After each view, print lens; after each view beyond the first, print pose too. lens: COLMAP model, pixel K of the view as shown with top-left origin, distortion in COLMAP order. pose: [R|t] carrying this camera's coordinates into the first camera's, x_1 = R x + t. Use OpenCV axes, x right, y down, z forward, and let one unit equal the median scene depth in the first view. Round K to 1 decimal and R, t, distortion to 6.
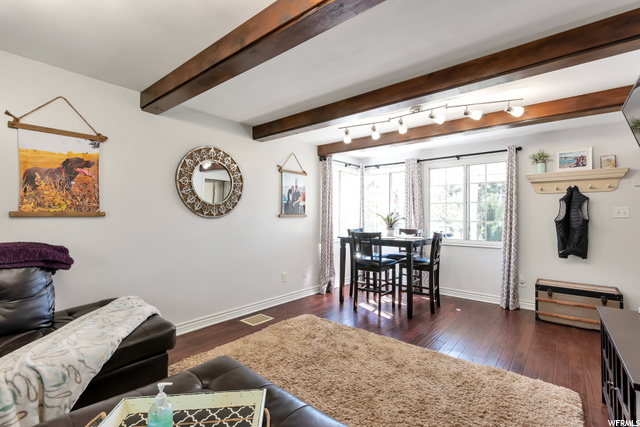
lens RADIAL K [[290.6, 0, 320.0], [0, 290.6, 213.5], [0, 0, 1]] dist [0.003273, 0.000300]
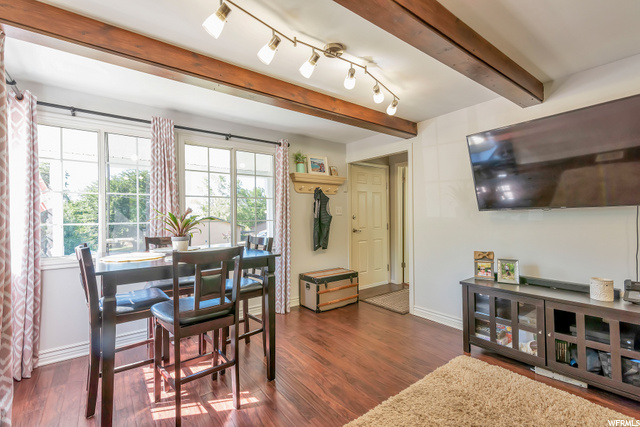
lens RADIAL K [[290.6, 0, 320.0], [0, 290.6, 213.5], [0, 0, 1]] dist [0.003273, 0.000300]
pose [[0.220570, -0.001139, 0.975371, -0.278866], [-0.000131, 0.999999, 0.001198, 0.007474], [-0.975371, -0.000392, 0.220570, 0.783588]]
